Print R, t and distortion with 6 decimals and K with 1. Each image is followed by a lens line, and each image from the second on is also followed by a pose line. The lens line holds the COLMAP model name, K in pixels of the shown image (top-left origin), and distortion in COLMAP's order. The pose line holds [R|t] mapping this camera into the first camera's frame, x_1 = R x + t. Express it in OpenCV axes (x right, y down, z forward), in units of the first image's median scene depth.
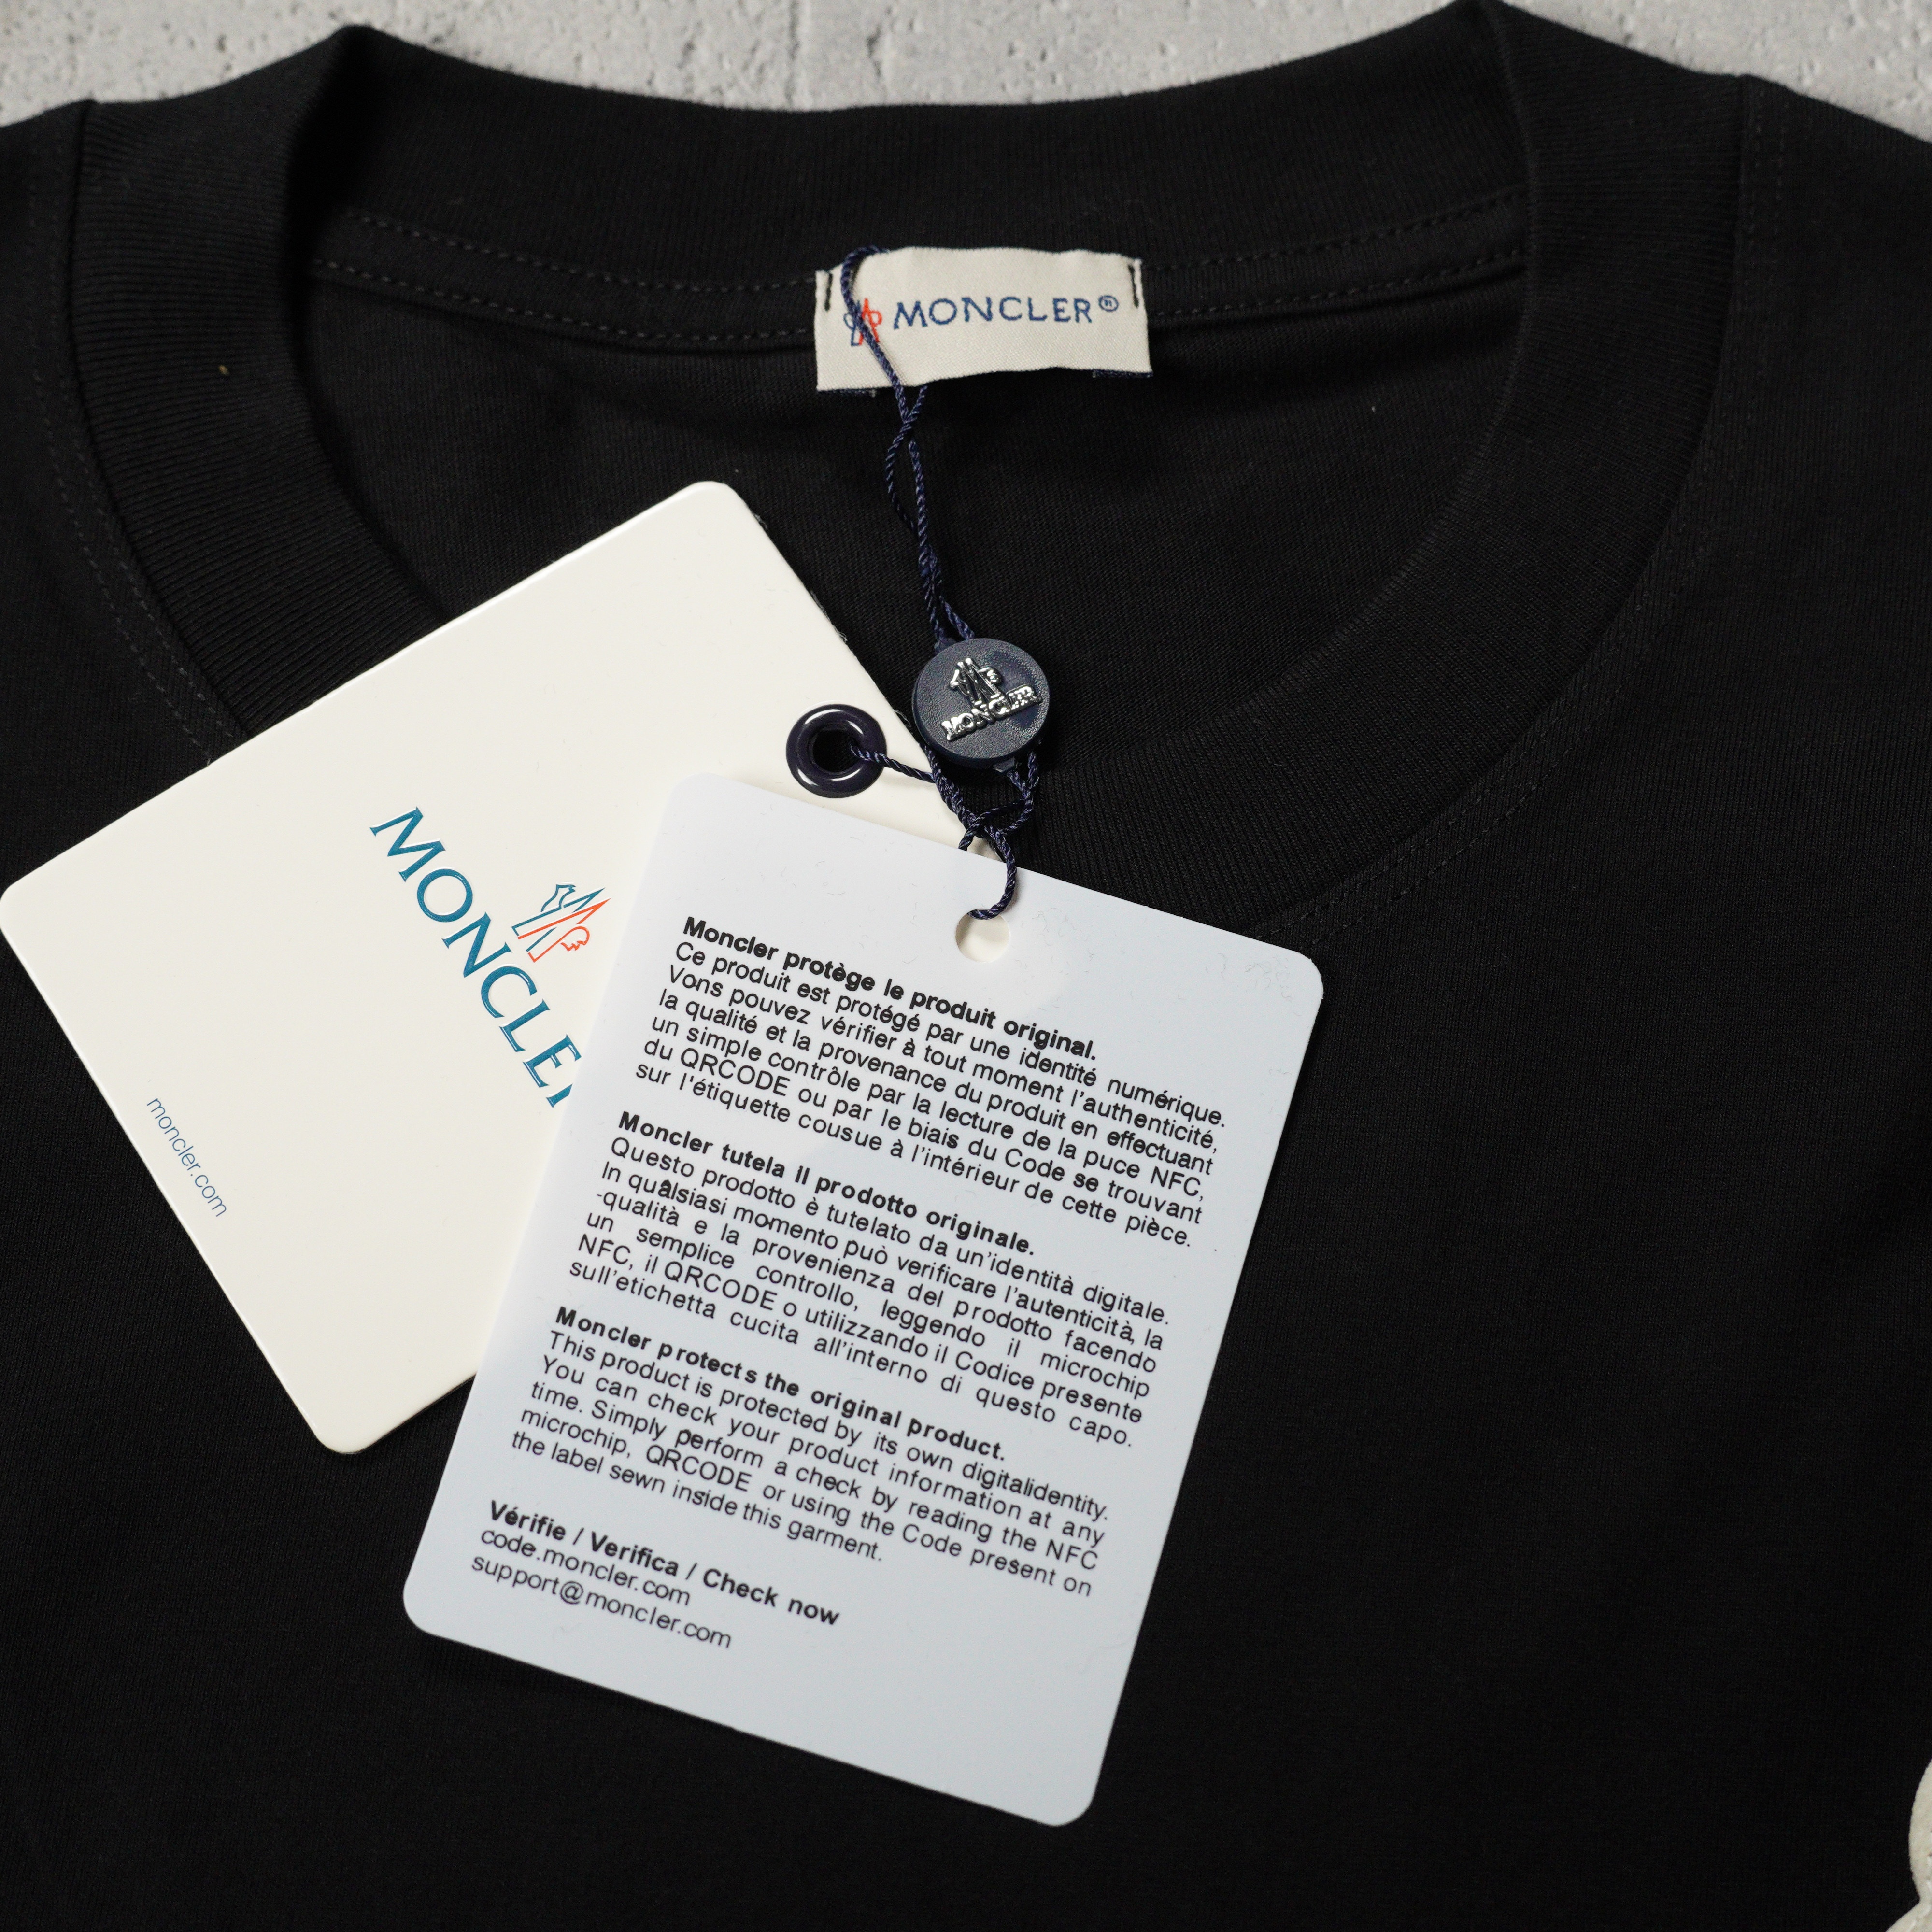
lens RADIAL K [[3496.7, 0, 964.9], [0, 3496.7, 968.2], [0, 0, 1]] dist [-0.101274, 0.000000]
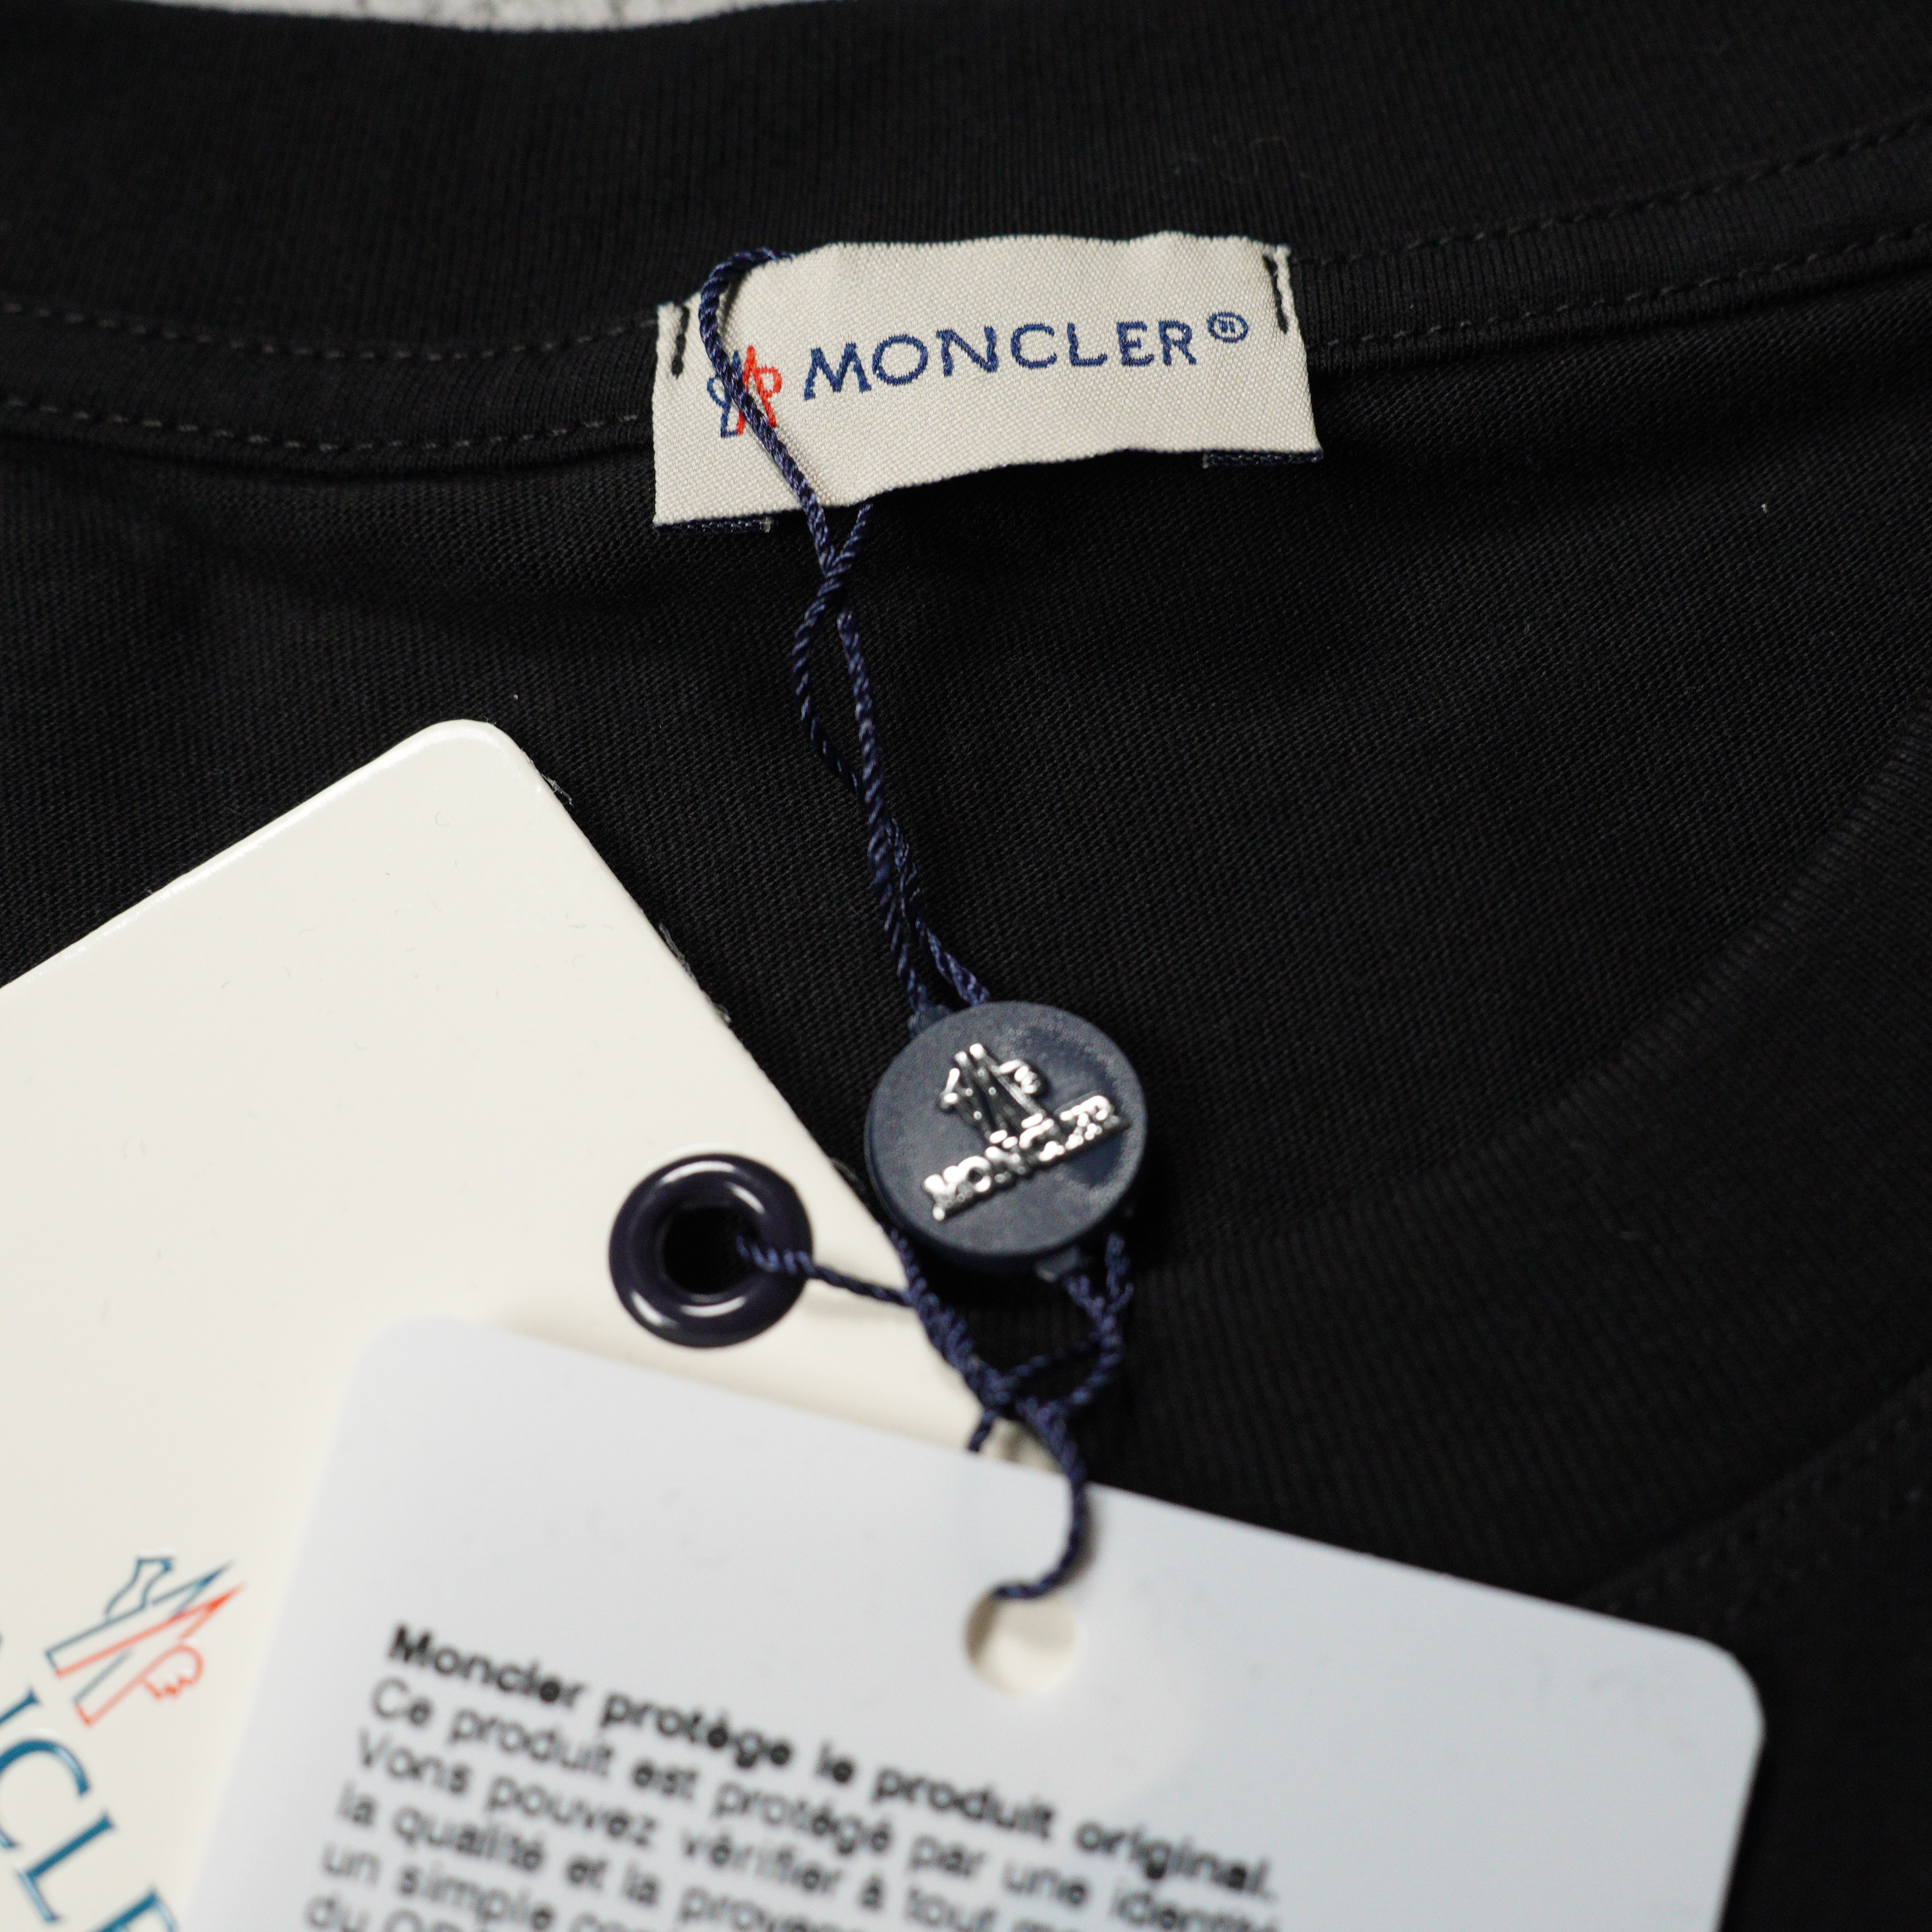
lens RADIAL K [[3496.7, 0, 966.4], [0, 3496.7, 961.6], [0, 0, 1]] dist [-0.101274, 0.000000]
pose [[0.997049, -0.050759, -0.057600, 0.028326], [0.045188, 0.994526, -0.094209, -0.054301], [0.062067, 0.091328, 0.993885, 0.512636]]
